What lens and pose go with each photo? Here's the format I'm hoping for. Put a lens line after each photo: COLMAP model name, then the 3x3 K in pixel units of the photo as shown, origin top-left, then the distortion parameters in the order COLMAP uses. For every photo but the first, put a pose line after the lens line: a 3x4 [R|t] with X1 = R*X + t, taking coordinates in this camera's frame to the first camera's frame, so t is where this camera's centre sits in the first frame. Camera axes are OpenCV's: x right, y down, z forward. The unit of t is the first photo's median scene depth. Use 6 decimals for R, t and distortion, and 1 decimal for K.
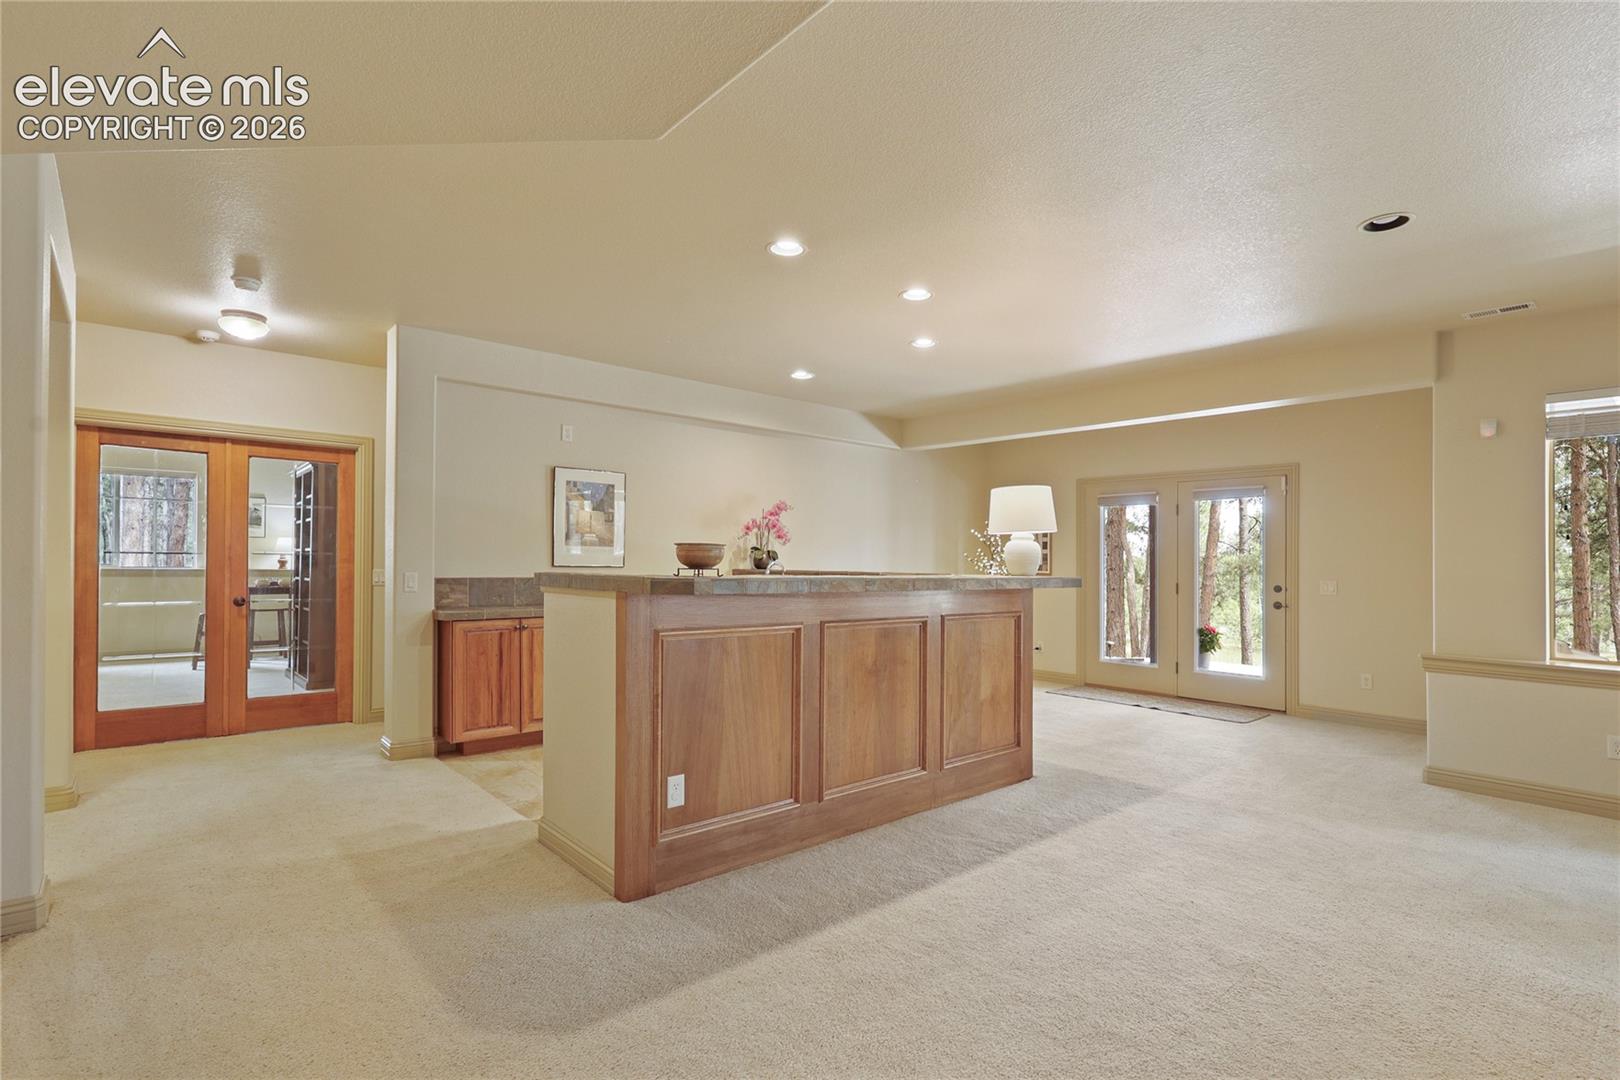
lens RADIAL K [[748.9, 0, 806.1], [0, 748.9, 546.0], [0, 0, 1]] dist [-0.004581, 0.000567]
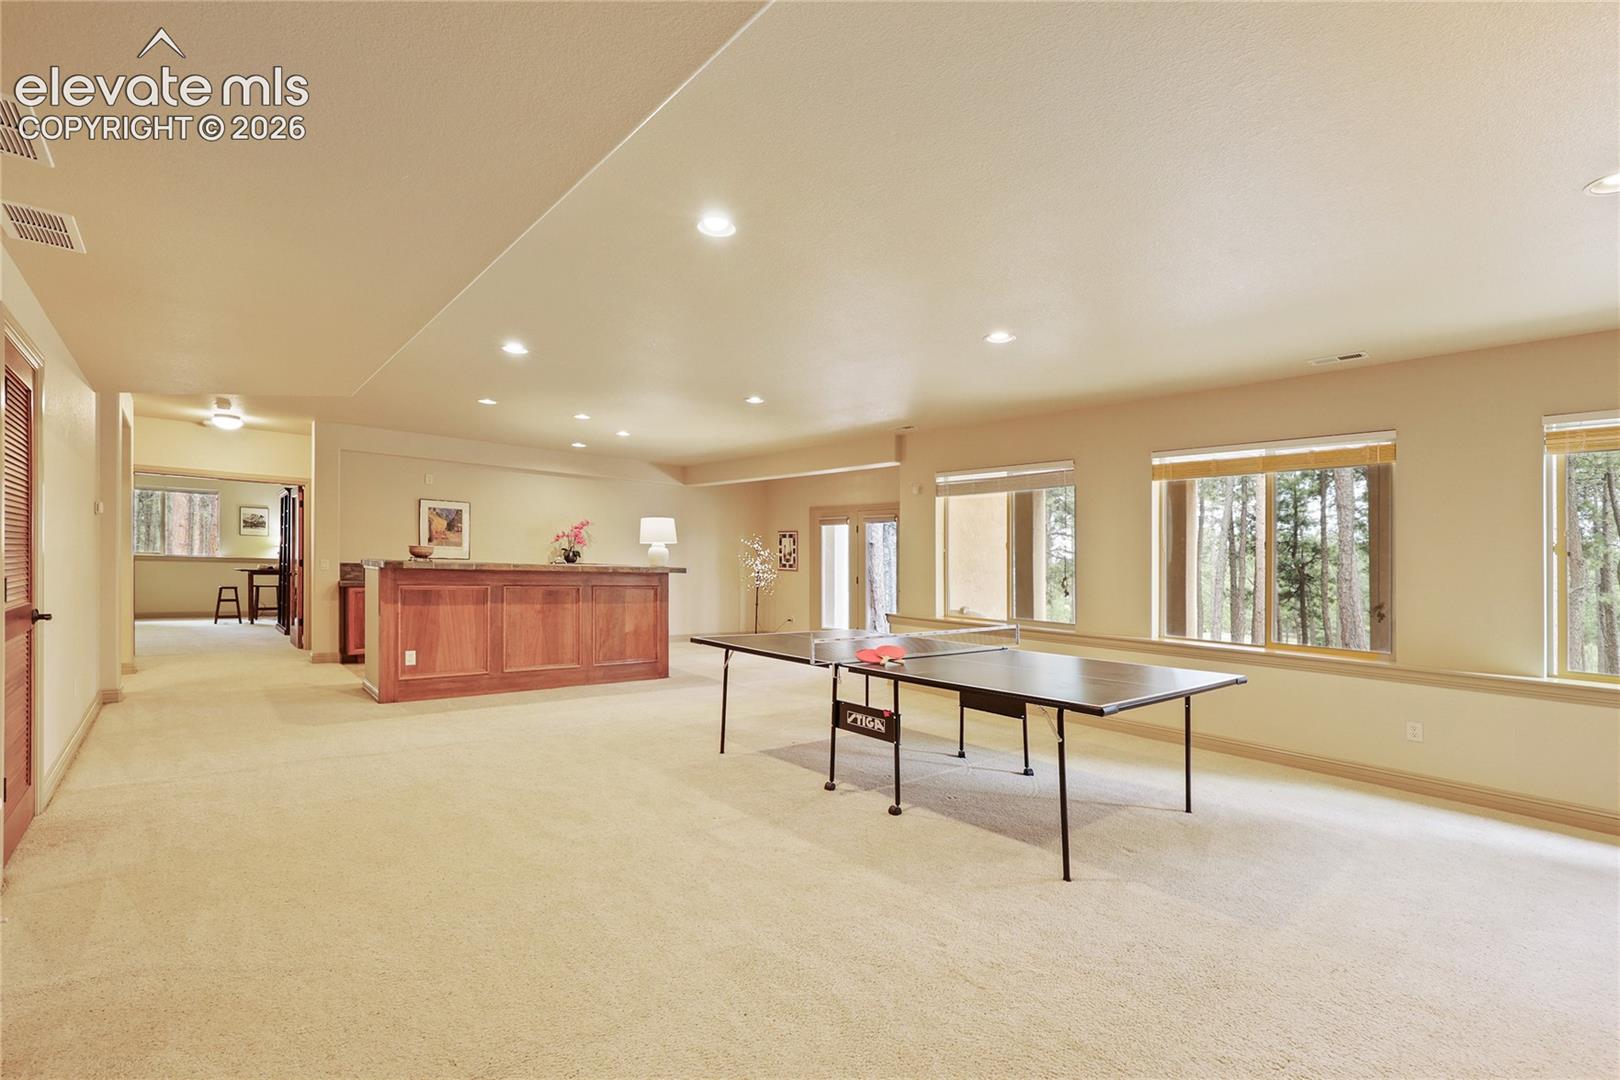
lens RADIAL K [[667.1, 0, 794.0], [0, 667.1, 564.2], [0, 0, 1]] dist [-0.000721, -0.000112]
pose [[0.999848, 0.016358, 0.006097, 0.583432], [-0.016494, 0.999602, 0.022877, -0.008030], [-0.005720, -0.022974, 0.999720, -0.599938]]
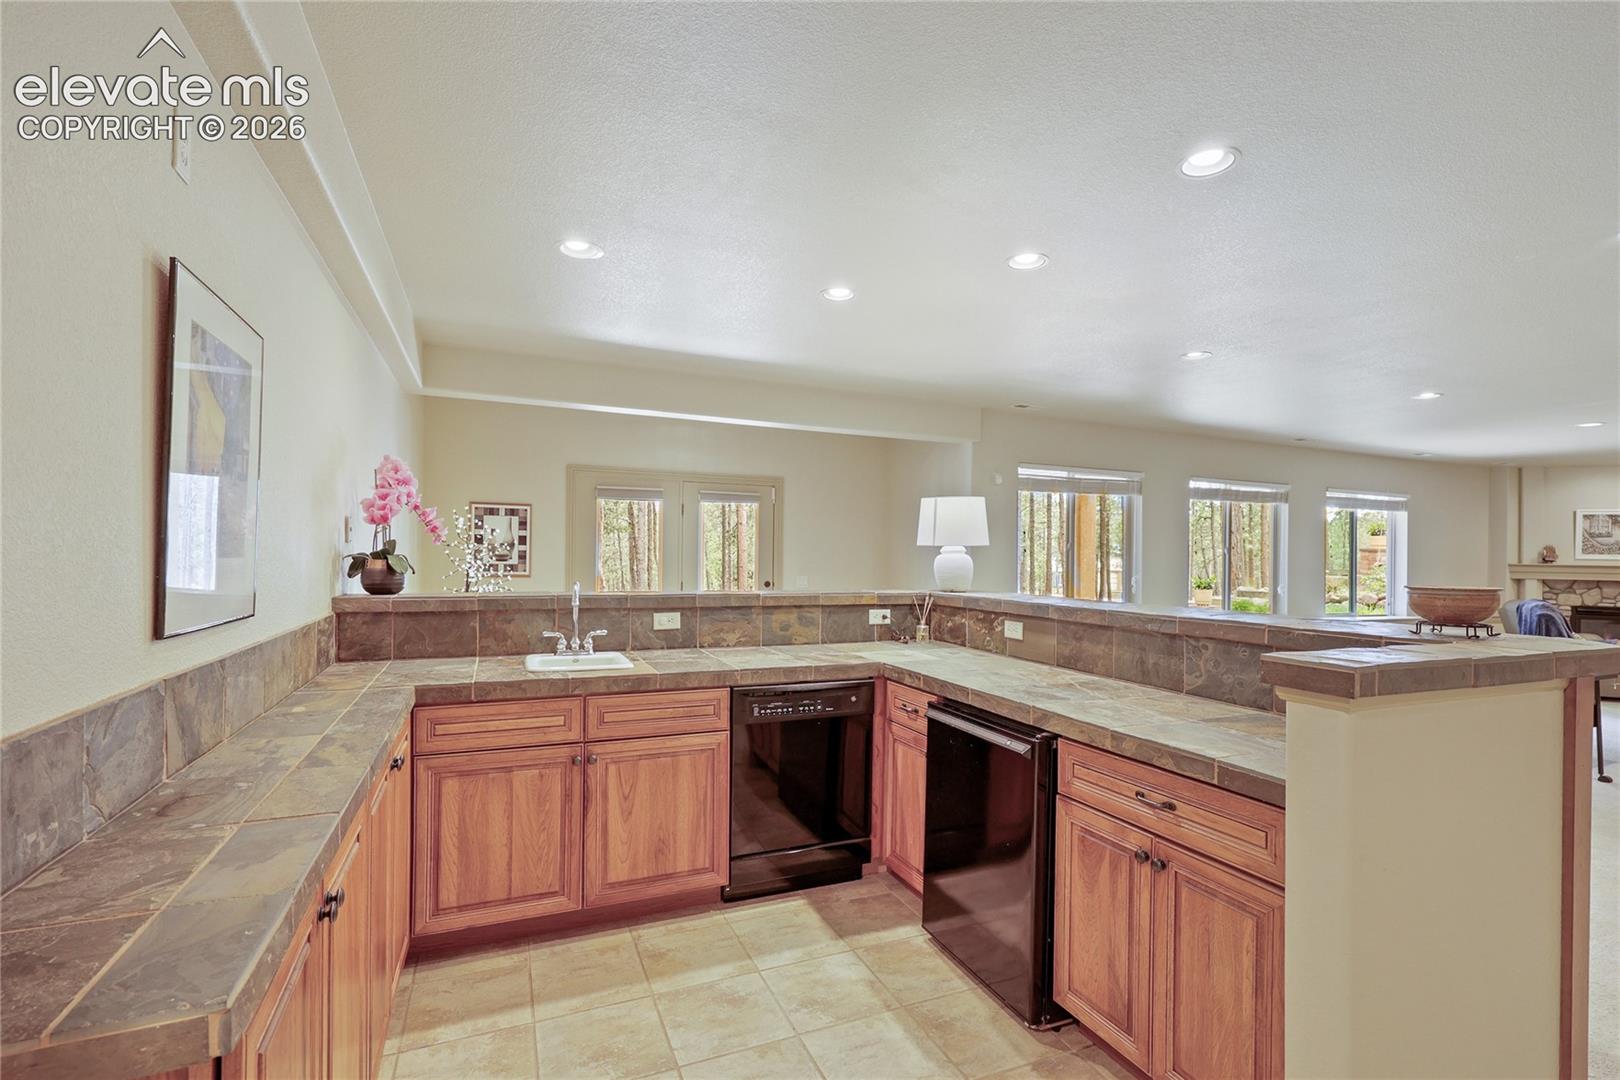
lens RADIAL K [[747.2, 0, 793.1], [0, 747.2, 549.8], [0, 0, 1]] dist [0.001232, 0.000883]
pose [[0.324378, 0.001071, 0.945927, -0.631629], [-0.031964, 0.999441, 0.009829, -0.014114], [-0.945387, -0.033424, 0.324231, 0.850258]]
